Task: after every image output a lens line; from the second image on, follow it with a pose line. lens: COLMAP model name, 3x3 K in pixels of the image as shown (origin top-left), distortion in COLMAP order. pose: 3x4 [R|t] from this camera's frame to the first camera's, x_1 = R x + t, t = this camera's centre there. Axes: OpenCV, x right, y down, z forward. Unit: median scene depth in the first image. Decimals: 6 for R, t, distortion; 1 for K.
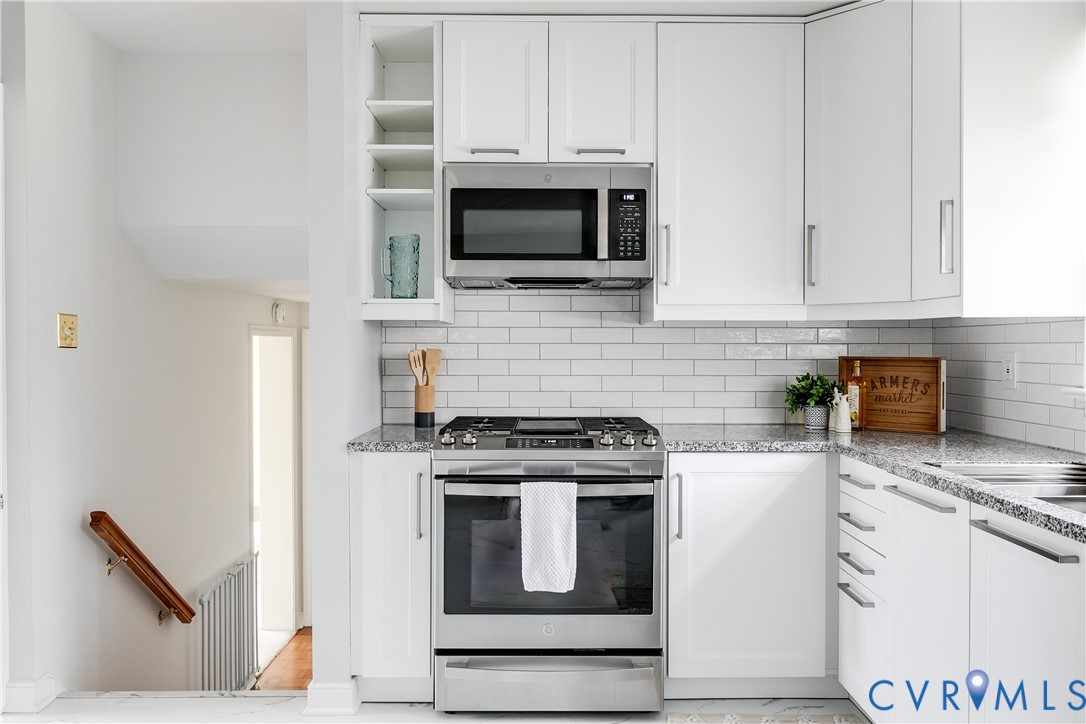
lens RADIAL K [[827.9, 0, 557.6], [0, 827.9, 343.8], [0, 0, 1]] dist [-0.001770, -0.000739]
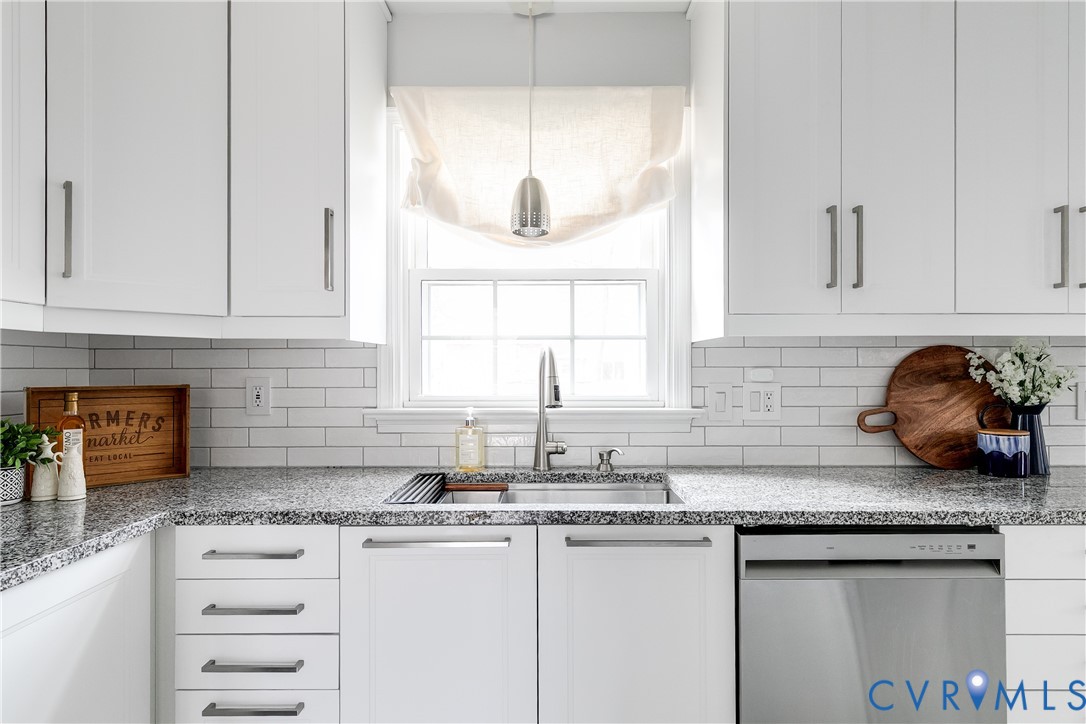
lens RADIAL K [[622.4, 0, 543.0], [0, 622.4, 362.0], [0, 0, 1]] dist [0.006944, -0.000175]
pose [[0.012983, 0.009822, 0.999867, -0.167478], [-0.001561, 0.999951, -0.009803, -0.001142], [-0.999915, -0.001434, 0.012997, 0.620556]]
